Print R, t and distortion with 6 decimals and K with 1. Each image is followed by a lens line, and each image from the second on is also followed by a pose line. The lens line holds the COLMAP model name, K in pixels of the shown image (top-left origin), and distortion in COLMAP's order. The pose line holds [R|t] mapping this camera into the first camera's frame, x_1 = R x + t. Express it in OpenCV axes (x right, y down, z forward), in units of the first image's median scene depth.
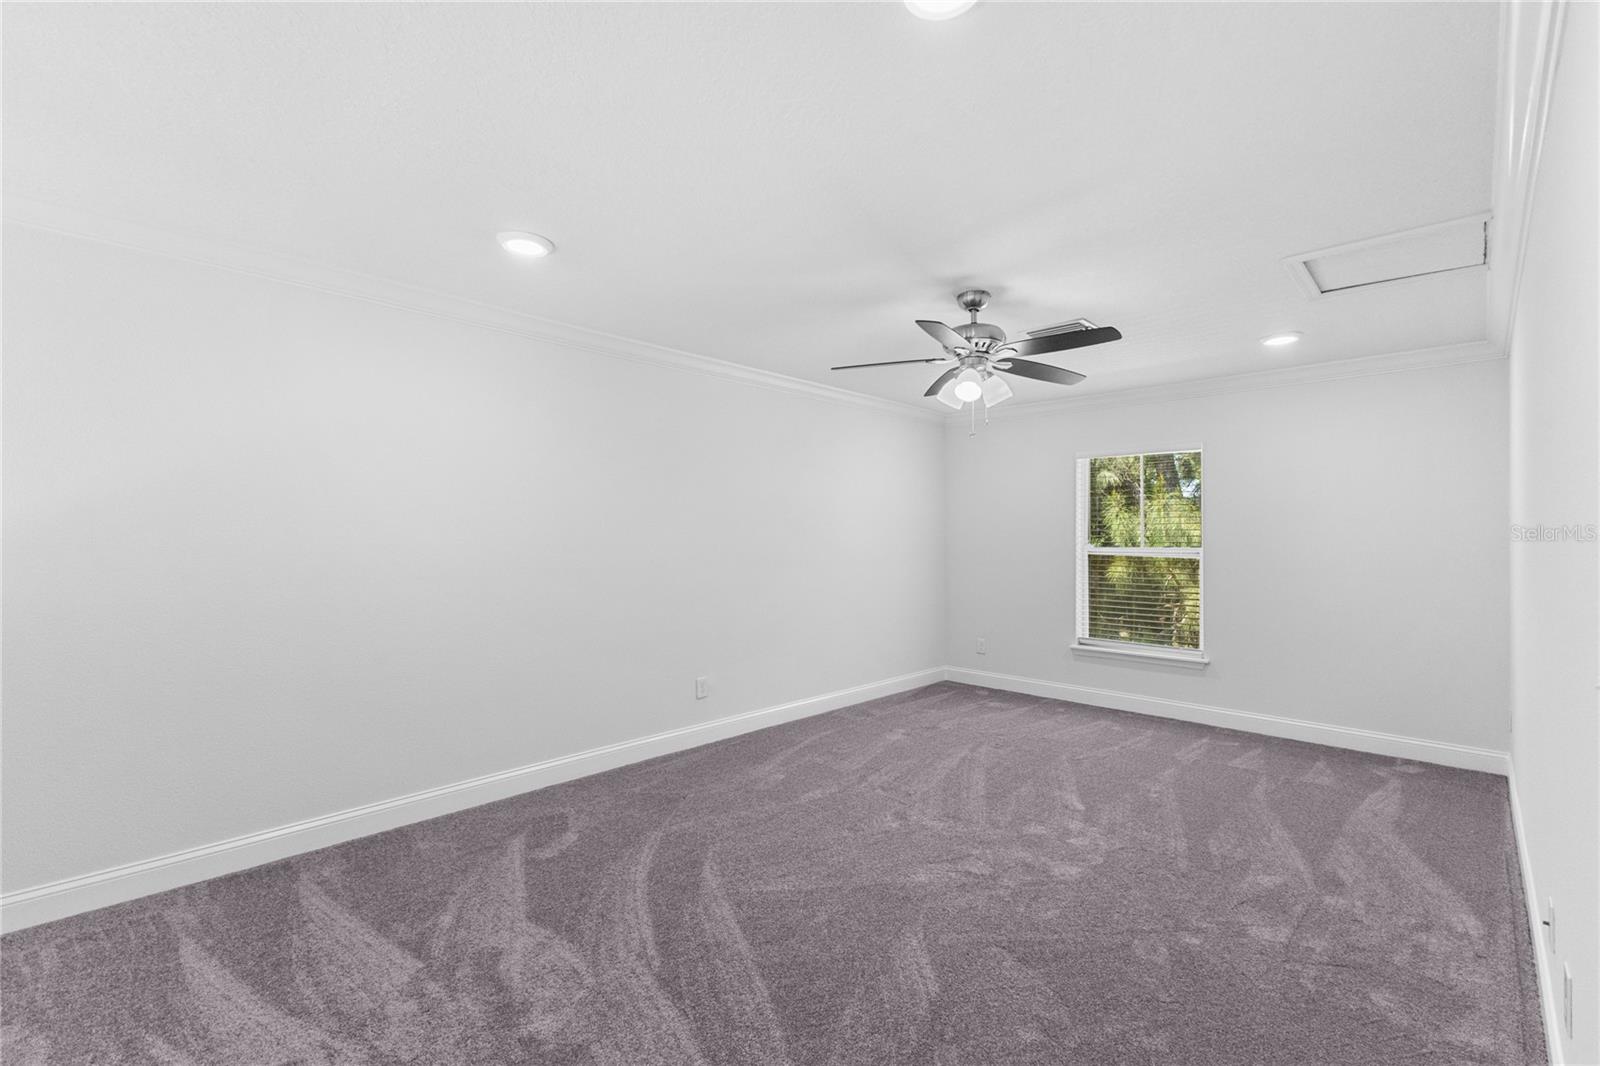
lens RADIAL K [[691.8, 0, 804.7], [0, 691.8, 528.7], [0, 0, 1]] dist [0.012238, -0.001830]
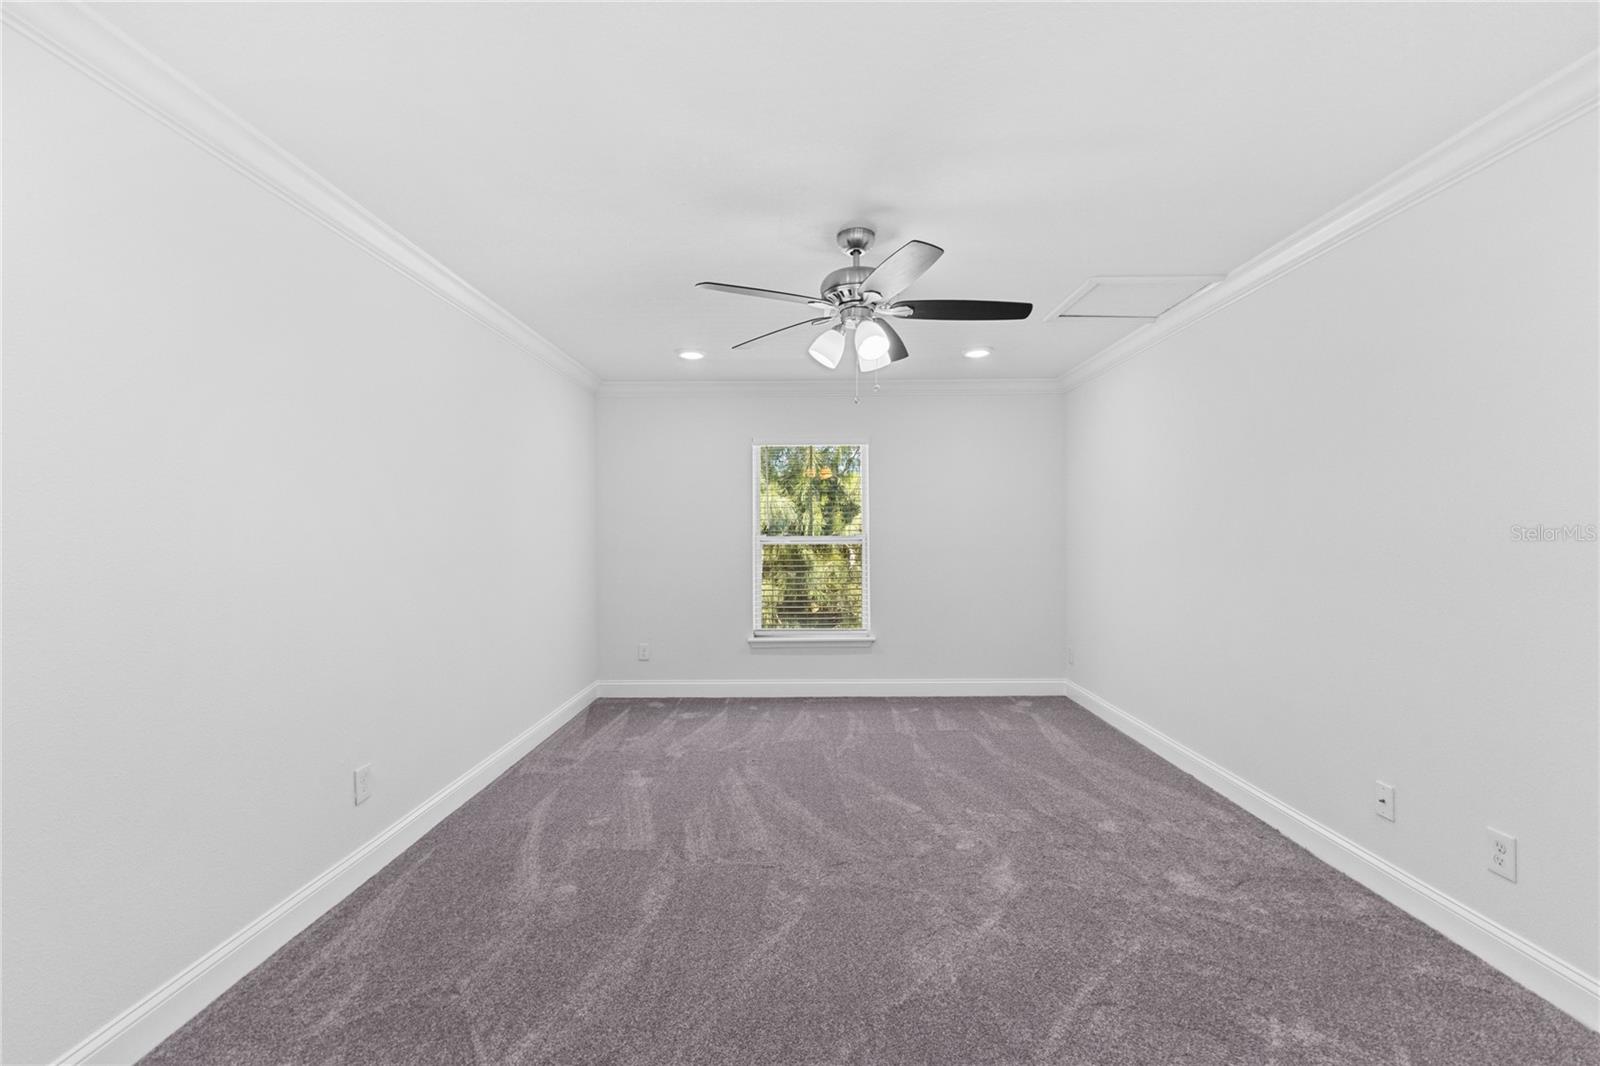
lens RADIAL K [[691.8, 0, 803.4], [0, 691.8, 528.5], [0, 0, 1]] dist [0.012238, -0.001830]
pose [[0.727499, -0.006030, 0.686083, -0.339005], [0.000158, 0.999963, 0.008621, 0.010052], [-0.686109, -0.006163, 0.727473, 0.386063]]
